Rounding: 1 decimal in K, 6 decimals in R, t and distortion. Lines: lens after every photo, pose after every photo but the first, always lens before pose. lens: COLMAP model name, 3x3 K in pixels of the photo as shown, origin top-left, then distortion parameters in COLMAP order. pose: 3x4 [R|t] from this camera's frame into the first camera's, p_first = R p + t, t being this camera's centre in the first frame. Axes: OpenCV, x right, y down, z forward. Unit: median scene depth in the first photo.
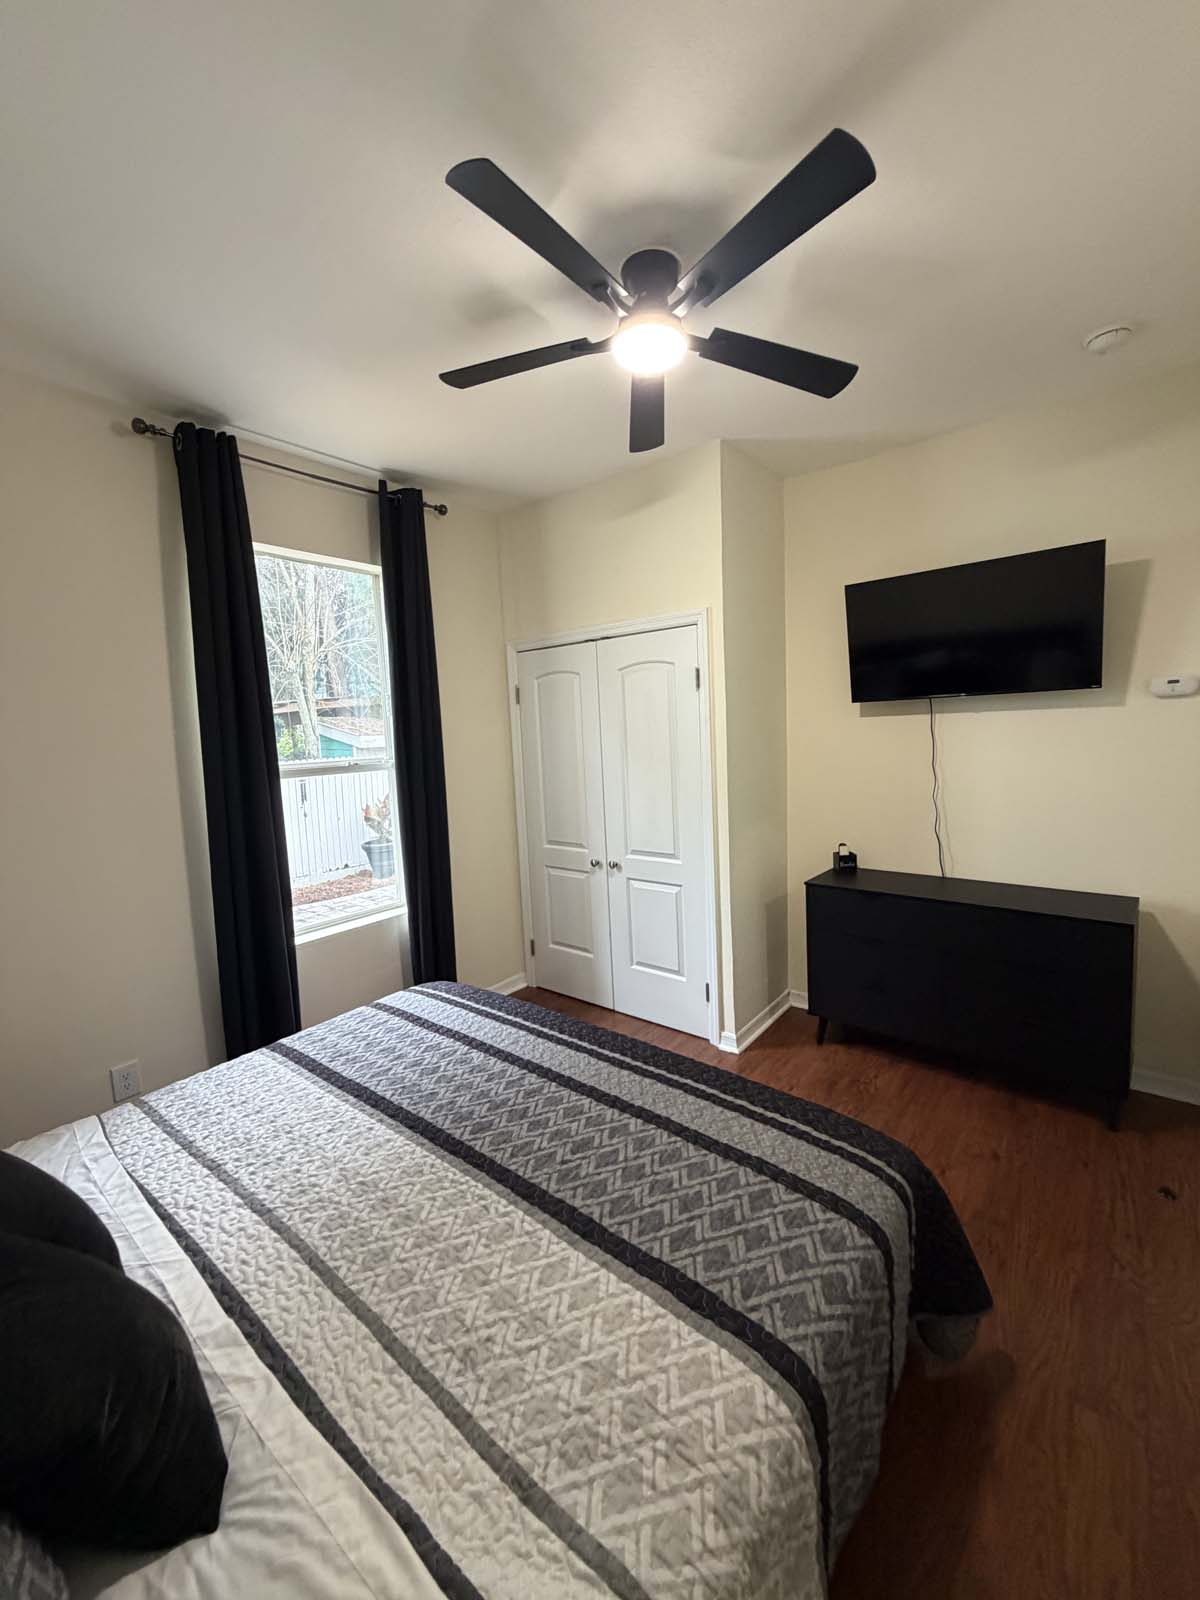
lens RADIAL K [[635.0, 0, 600.0], [0, 635.0, 800.0], [0, 0, 1]] dist [0.001648, 0.000336]
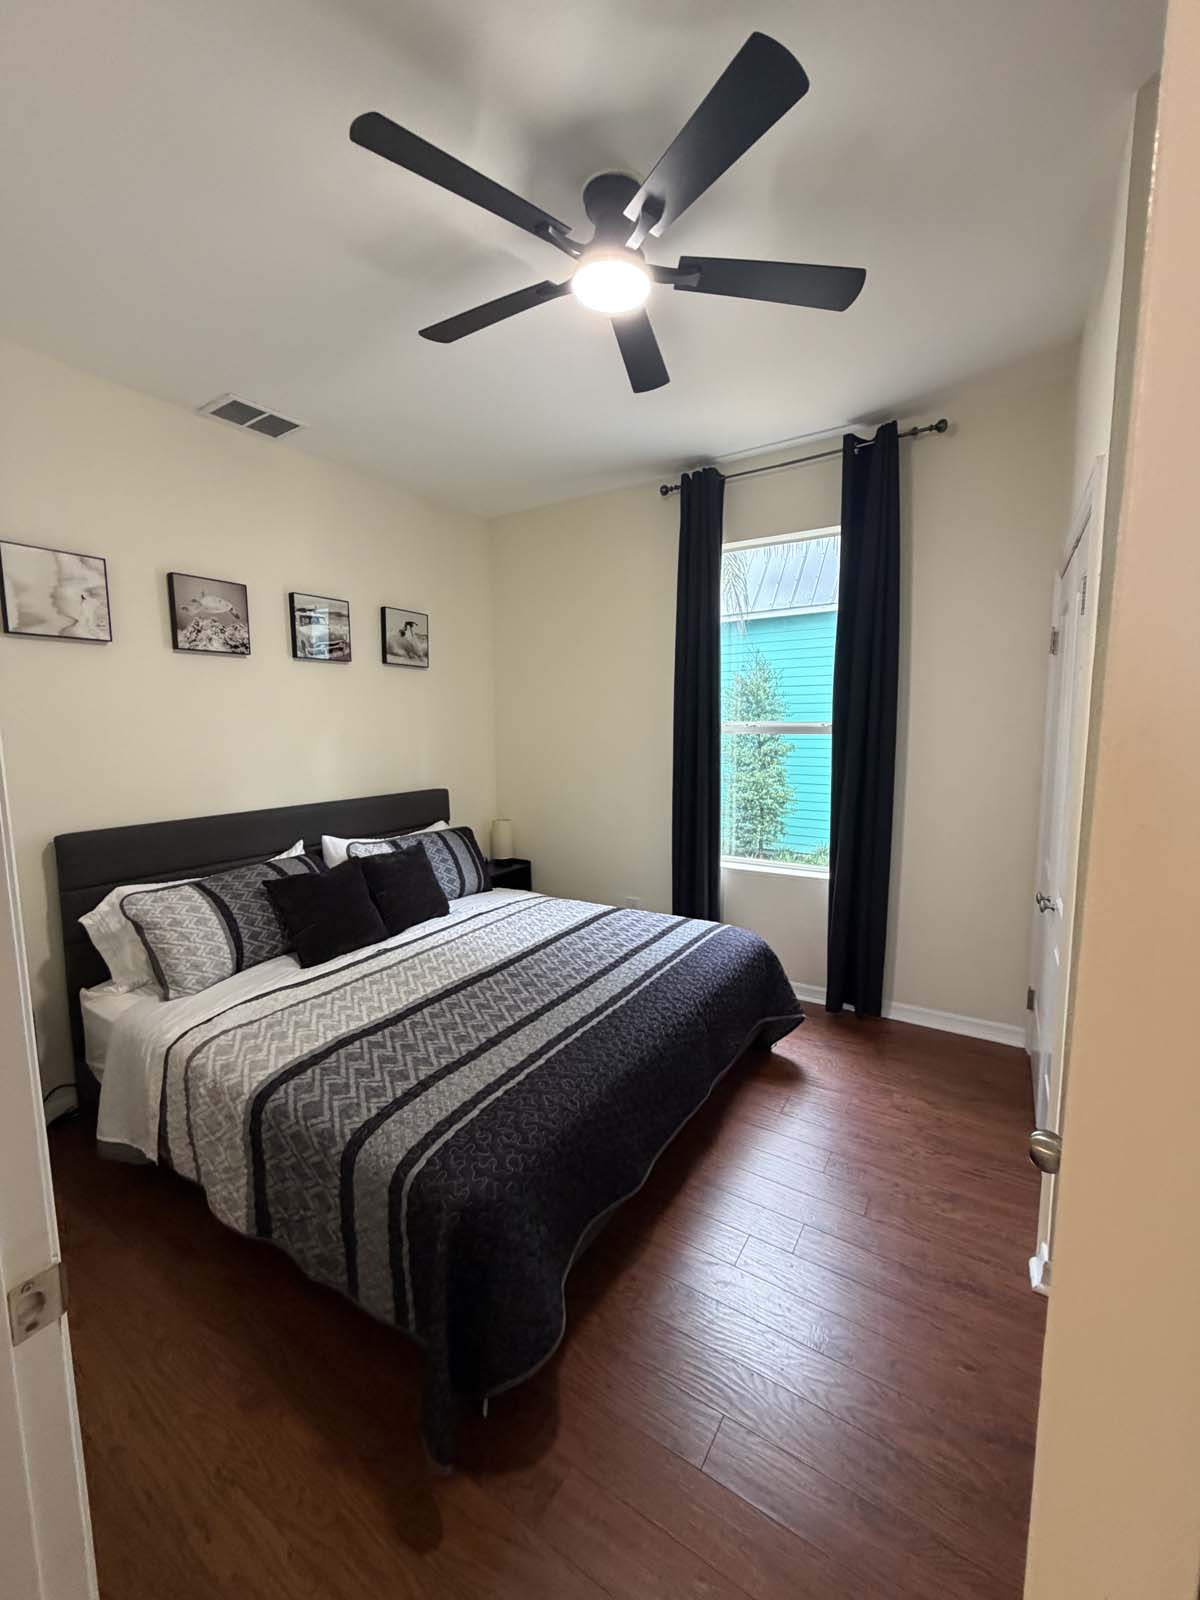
lens RADIAL K [[637.5, 0, 600.0], [0, 637.5, 800.0], [0, 0, 1]] dist [-0.011277, -0.000239]
pose [[0.123495, 0.162058, -0.979023, 0.998507], [-0.105019, 0.983169, 0.149498, -0.086639], [0.986773, 0.084353, 0.138436, 0.820384]]
